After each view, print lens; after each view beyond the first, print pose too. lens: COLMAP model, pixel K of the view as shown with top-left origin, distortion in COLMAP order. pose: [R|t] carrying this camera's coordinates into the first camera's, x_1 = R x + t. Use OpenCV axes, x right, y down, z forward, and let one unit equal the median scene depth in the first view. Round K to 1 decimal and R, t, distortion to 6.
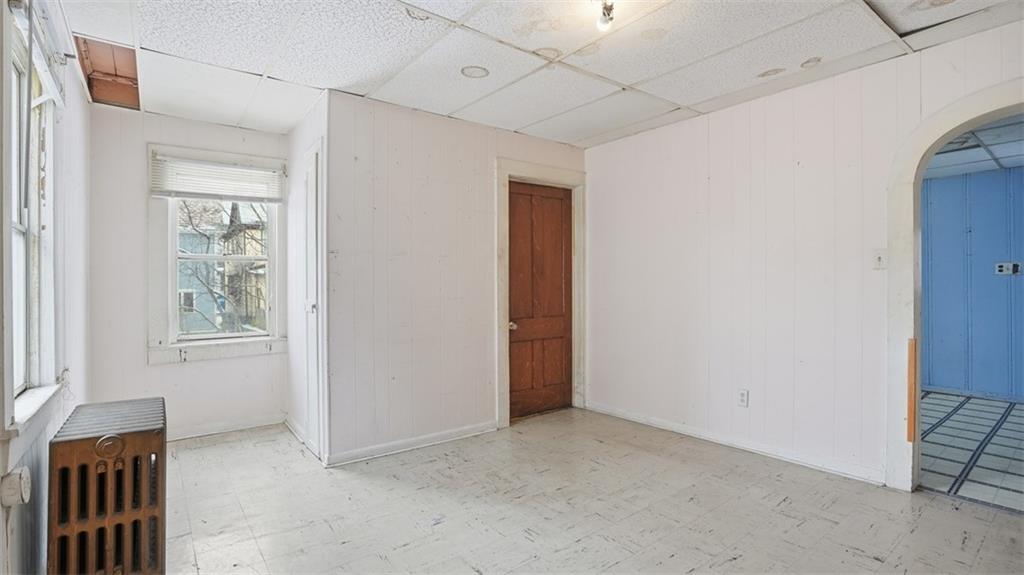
lens RADIAL K [[482.9, 0, 514.6], [0, 482.9, 286.3], [0, 0, 1]] dist [-0.047712, 0.018343]
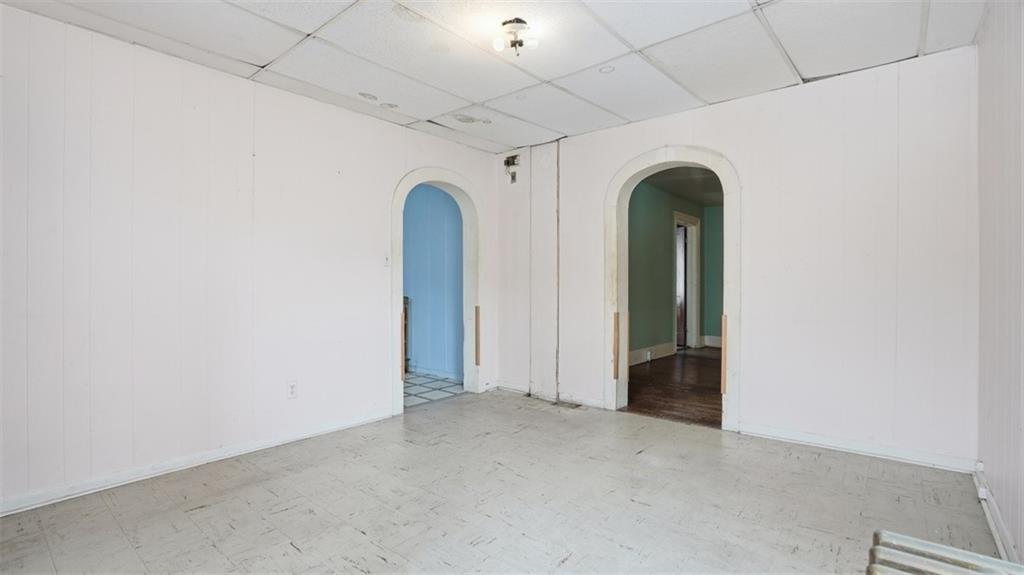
lens RADIAL K [[482.9, 0, 513.5], [0, 482.9, 285.6], [0, 0, 1]] dist [-0.047712, 0.018343]
pose [[-0.212475, -0.001870, 0.977165, -0.678686], [0.002509, 0.999994, 0.002459, 0.018040], [-0.977163, 0.002974, -0.212469, 0.874944]]
